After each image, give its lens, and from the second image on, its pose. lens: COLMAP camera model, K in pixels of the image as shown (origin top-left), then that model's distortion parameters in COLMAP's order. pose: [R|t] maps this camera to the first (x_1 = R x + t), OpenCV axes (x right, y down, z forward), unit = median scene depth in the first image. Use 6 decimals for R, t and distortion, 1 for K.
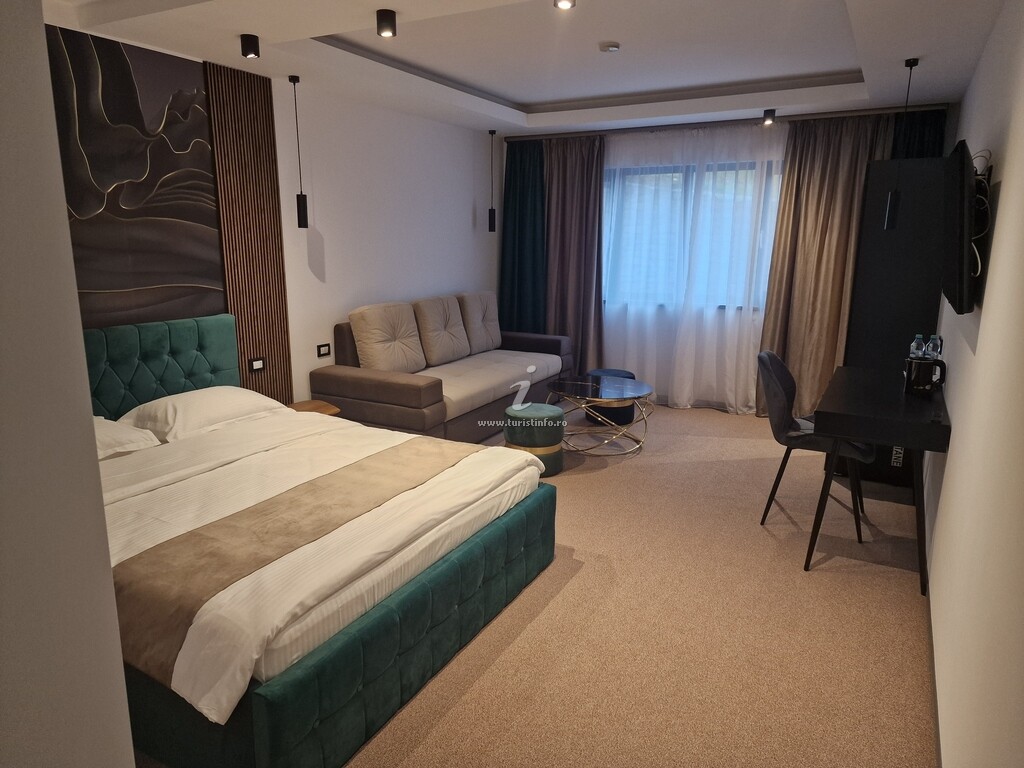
lens RADIAL K [[680.2, 0, 509.5], [0, 680.2, 359.2], [0, 0, 1]] dist [0.083695, -0.072126]
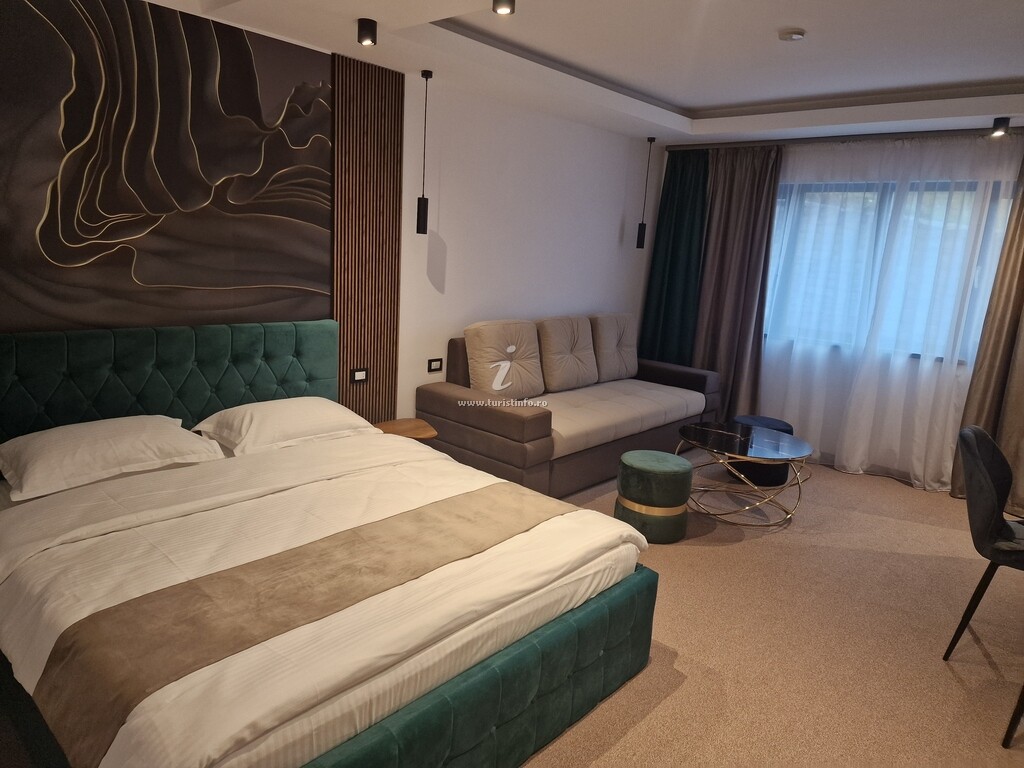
lens RADIAL K [[680.2, 0, 518.3], [0, 680.2, 356.1], [0, 0, 1]] dist [0.083695, -0.072126]
pose [[0.971199, 0.092874, -0.219422, 0.050878], [-0.098078, 0.995095, -0.012921, -0.030240], [0.217146, 0.034069, 0.975544, 0.147662]]
